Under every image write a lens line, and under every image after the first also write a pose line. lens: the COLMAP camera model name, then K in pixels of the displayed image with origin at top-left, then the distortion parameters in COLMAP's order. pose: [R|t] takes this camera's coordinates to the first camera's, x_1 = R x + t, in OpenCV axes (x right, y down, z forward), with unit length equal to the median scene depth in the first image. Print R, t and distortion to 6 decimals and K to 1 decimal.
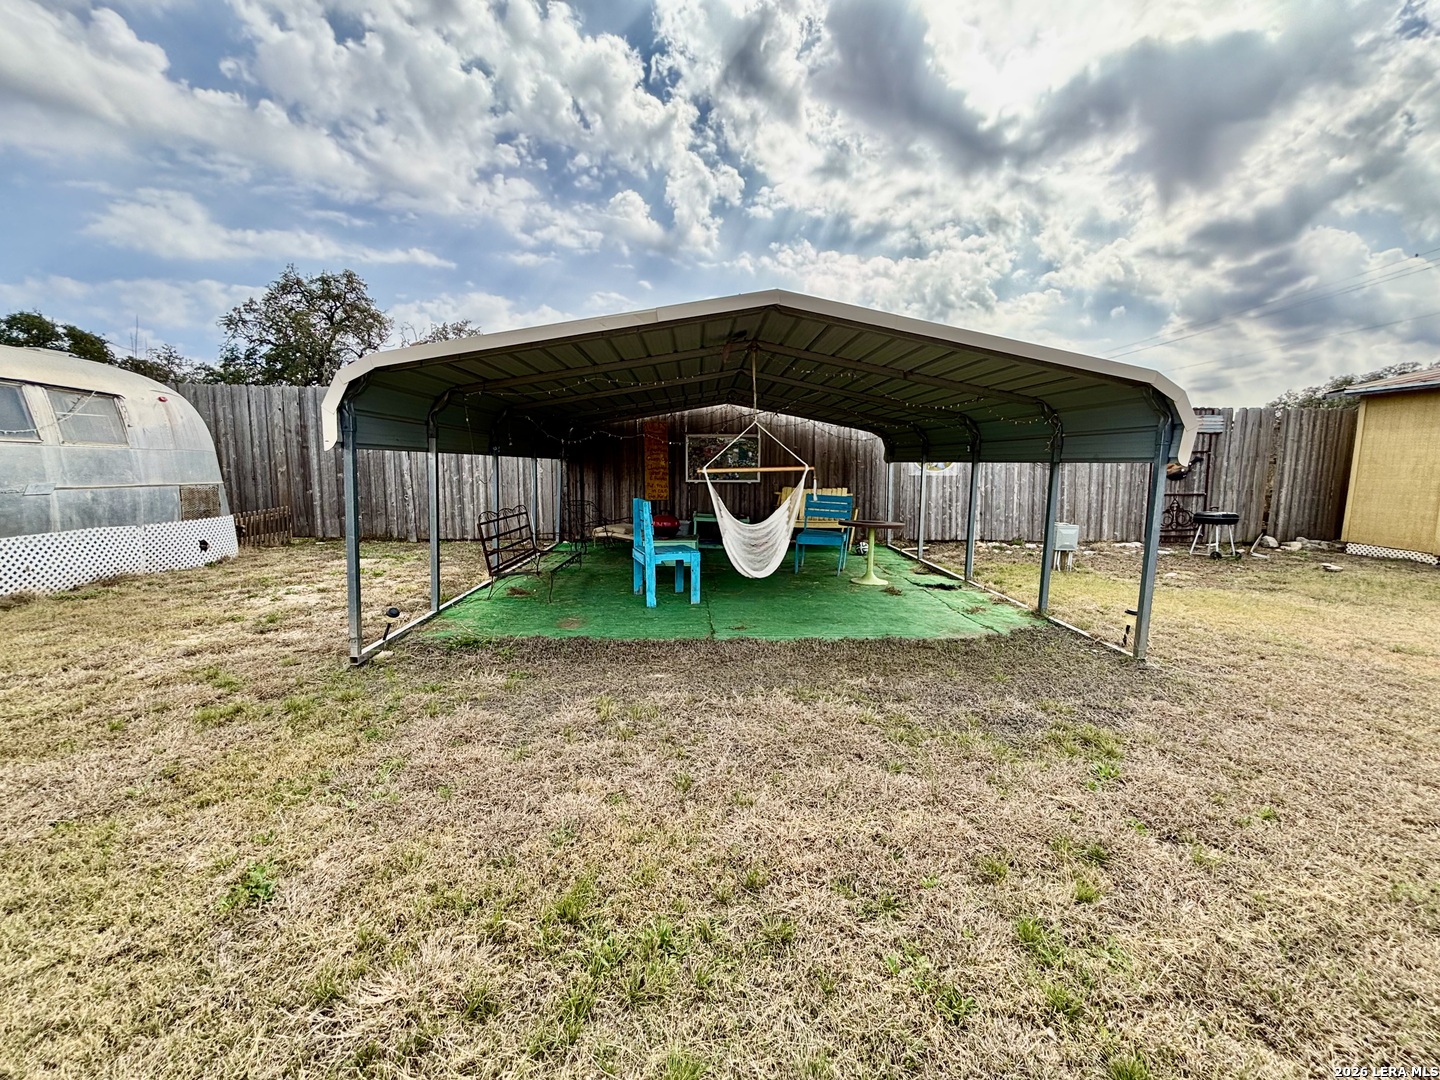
lens RADIAL K [[584.3, 0, 719.3], [0, 584.3, 534.4], [0, 0, 1]] dist [0.002410, 0.000040]
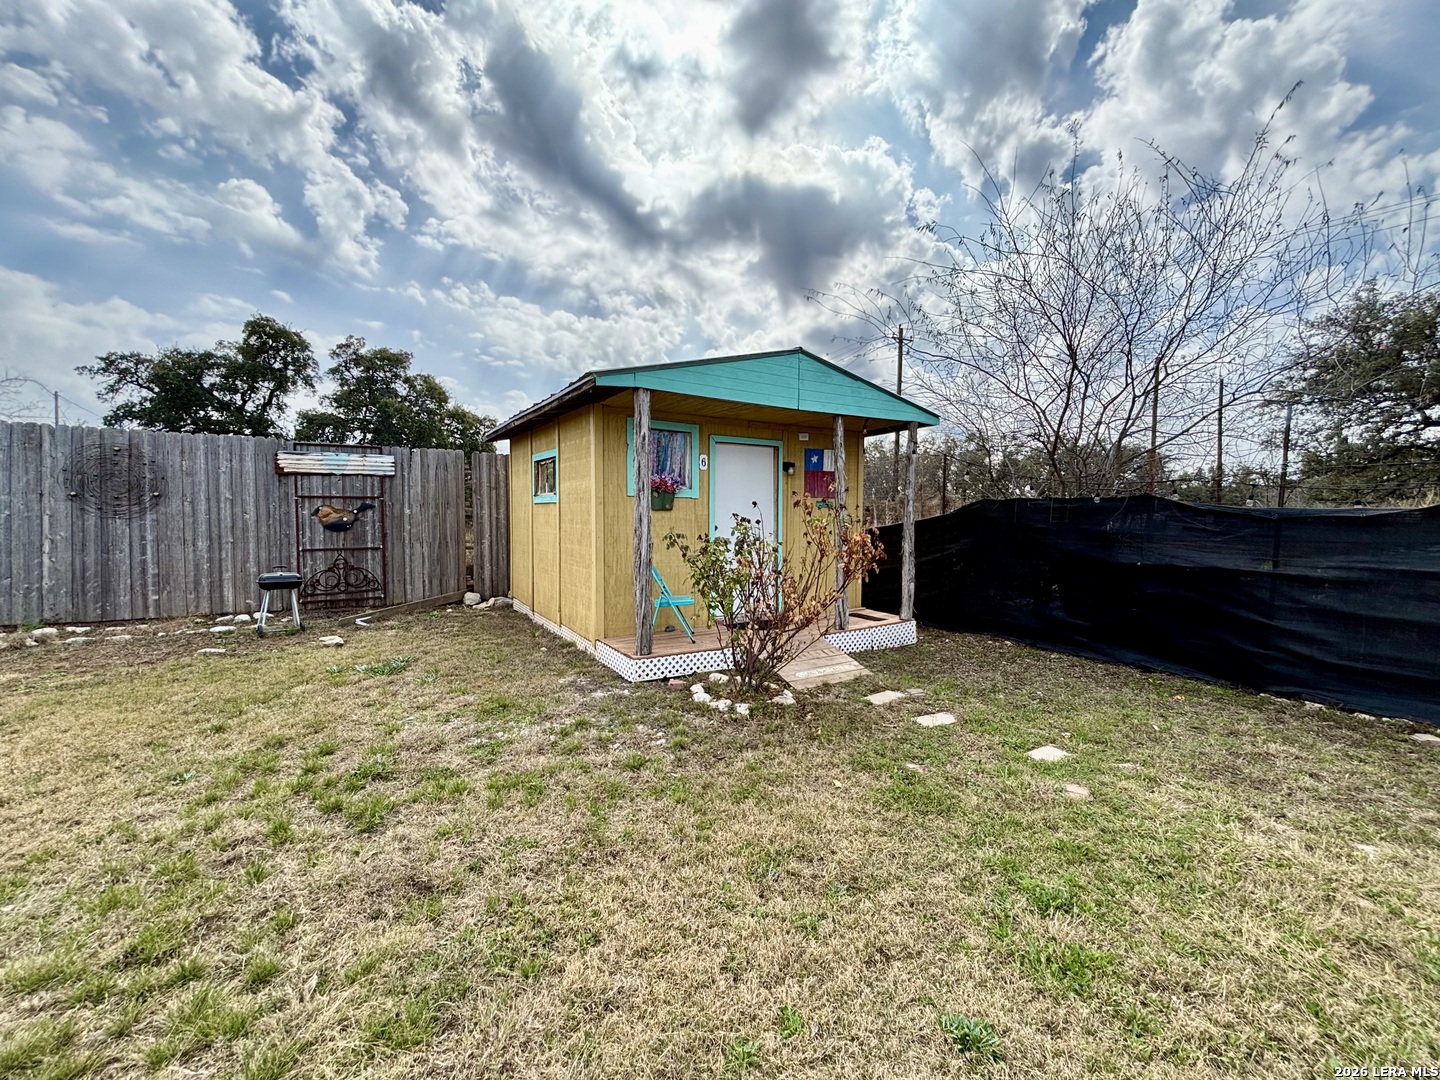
lens RADIAL K [[584.3, 0, 717.2], [0, 584.3, 543.3], [0, 0, 1]] dist [0.002410, 0.000040]
pose [[0.880041, -0.019648, 0.474492, 0.027787], [0.051033, 0.997271, -0.053356, -0.000177], [-0.472148, 0.071170, 0.878642, 0.001045]]
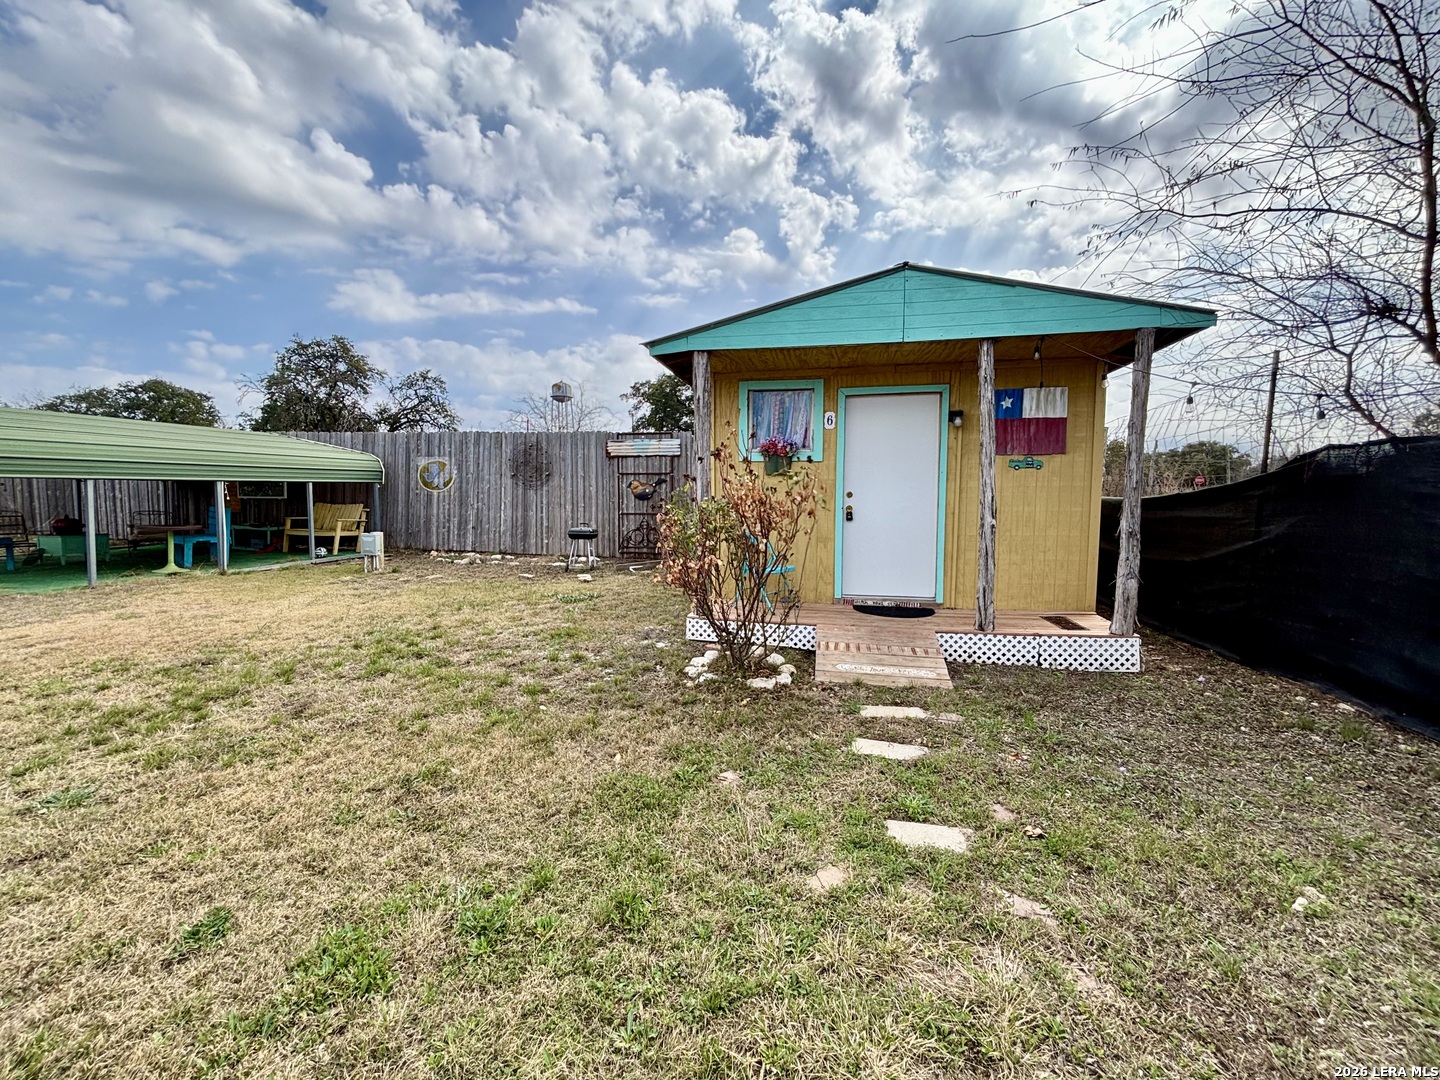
lens RADIAL K [[584.3, 0, 715.2], [0, 584.3, 546.6], [0, 0, 1]] dist [0.002410, 0.000040]
pose [[0.968041, 0.026870, -0.249350, 0.079722], [-0.033365, 0.999204, -0.021855, 0.002429], [0.248564, 0.029476, 0.968167, -0.001525]]
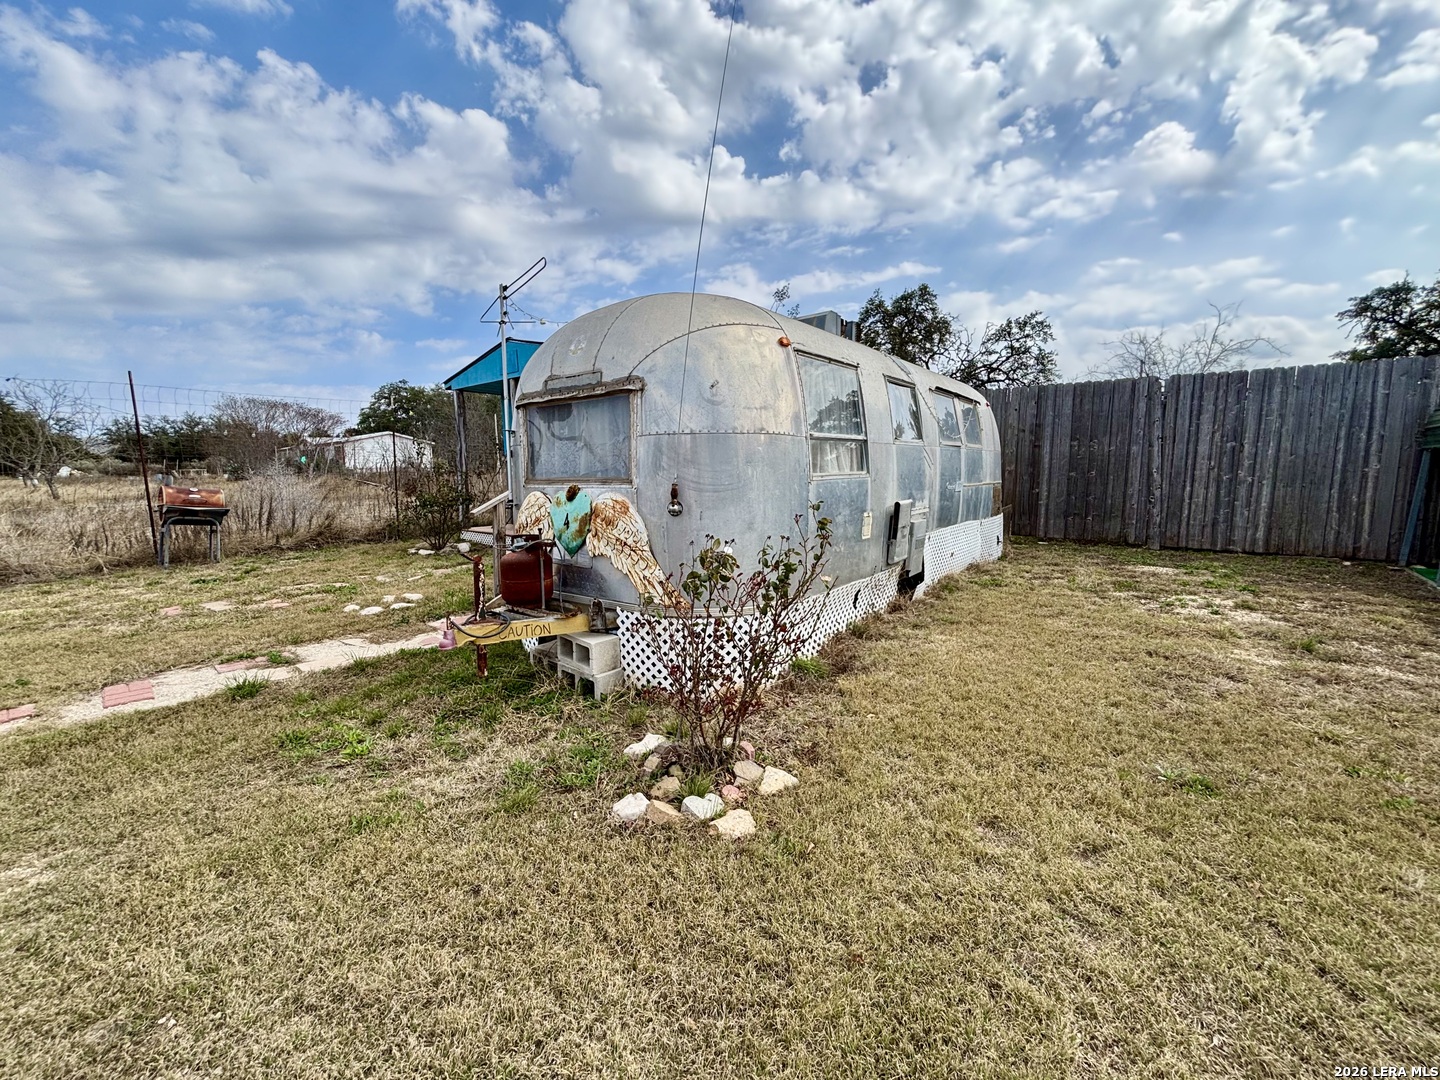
lens RADIAL K [[584.3, 0, 716.5], [0, 584.3, 536.9], [0, 0, 1]] dist [0.002410, 0.000040]
pose [[0.734125, 0.068162, -0.675584, -0.024589], [-0.065609, 0.997414, 0.029339, 0.000705], [0.675837, 0.022785, 0.736699, -0.005962]]
